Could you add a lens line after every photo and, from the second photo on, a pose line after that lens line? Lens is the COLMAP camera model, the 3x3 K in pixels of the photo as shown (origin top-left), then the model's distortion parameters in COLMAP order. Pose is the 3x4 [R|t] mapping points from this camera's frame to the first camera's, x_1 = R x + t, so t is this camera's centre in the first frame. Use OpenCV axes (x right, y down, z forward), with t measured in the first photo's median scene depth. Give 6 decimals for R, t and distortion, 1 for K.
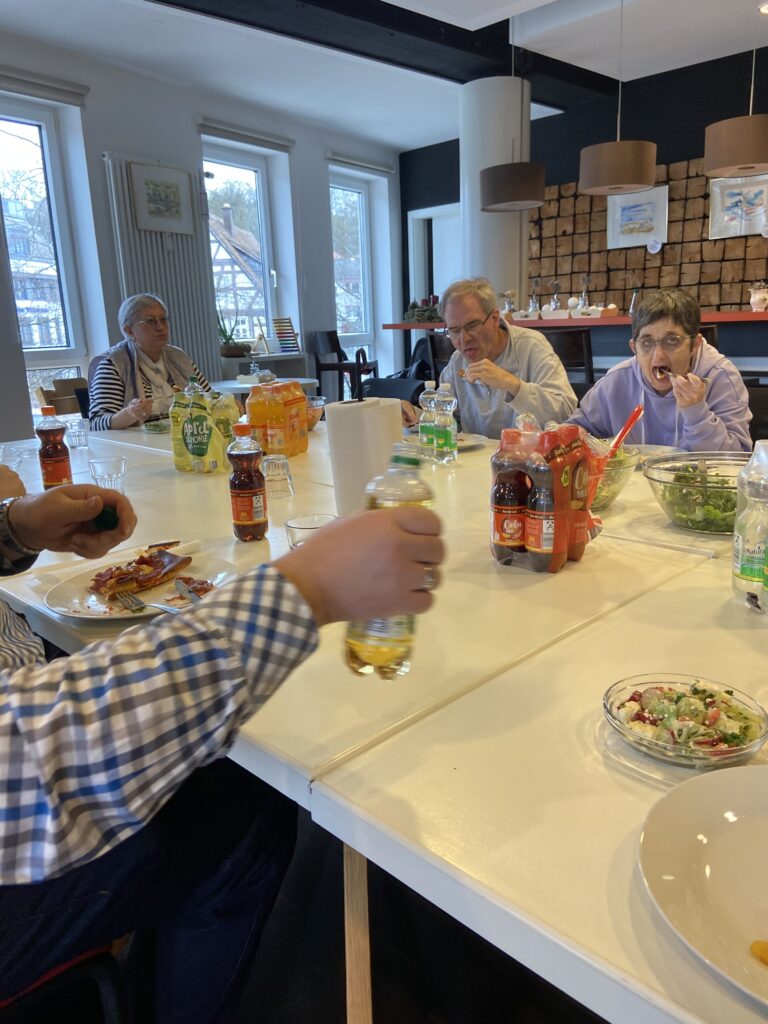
lens RADIAL K [[774.3, 0, 384.0], [0, 774.3, 512.0], [0, 0, 1]] dist [0.138558, -0.162860]
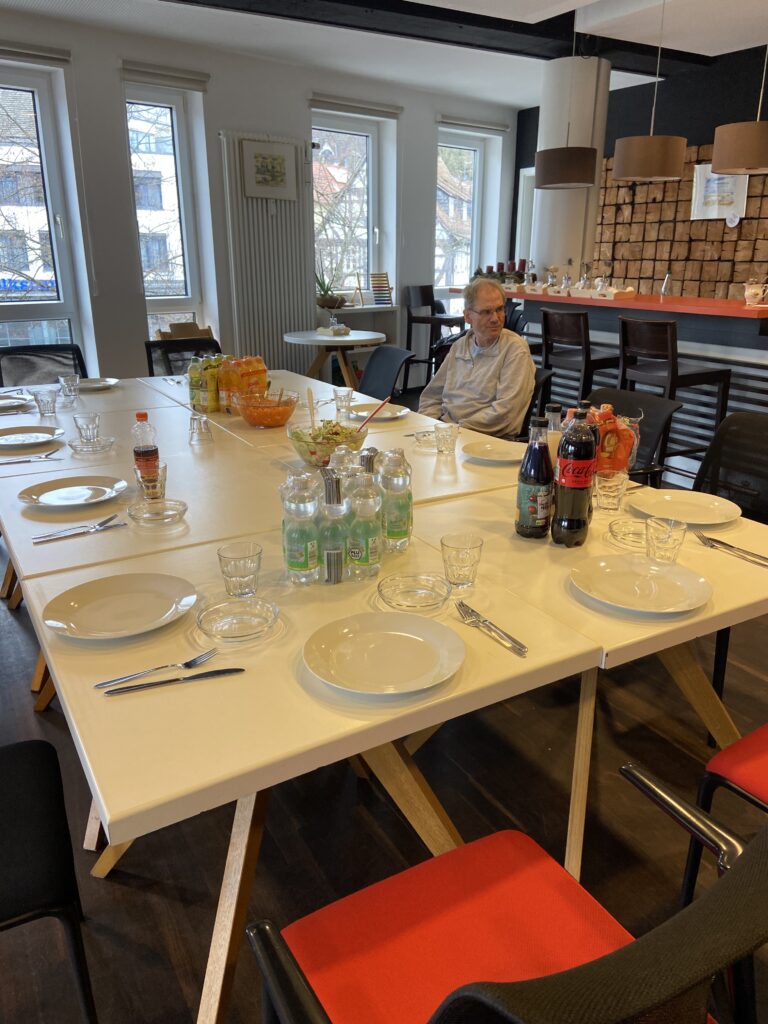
lens RADIAL K [[774.3, 0, 384.0], [0, 774.3, 512.0], [0, 0, 1]] dist [0.138558, -0.162860]
pose [[0.970619, 0.112823, -0.212531, 0.168952], [-0.094062, 0.990884, 0.096438, -0.021950], [0.221475, -0.073614, 0.972384, -0.117343]]
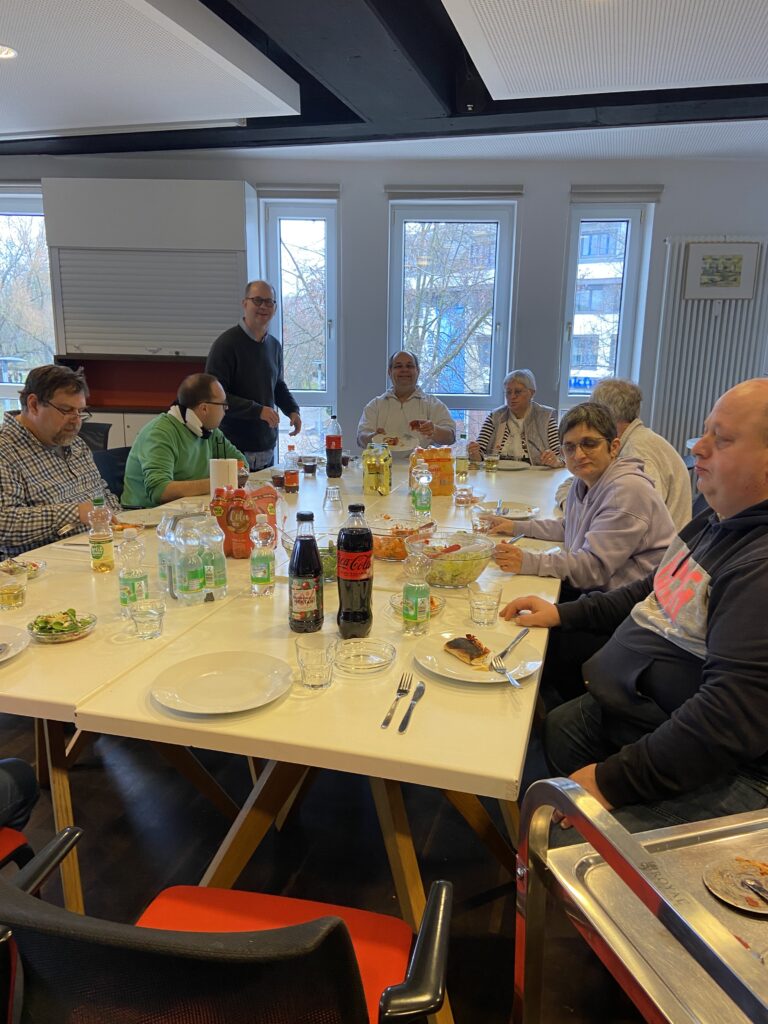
lens RADIAL K [[760.6, 0, 326.2], [0, 760.6, 513.4], [0, 0, 1]] dist [0.038120, 0.000375]
pose [[0.557515, 0.209329, -0.803342, 0.310990], [-0.223889, 0.969744, 0.097311, -0.044718], [0.799407, 0.125607, 0.587513, -0.020599]]
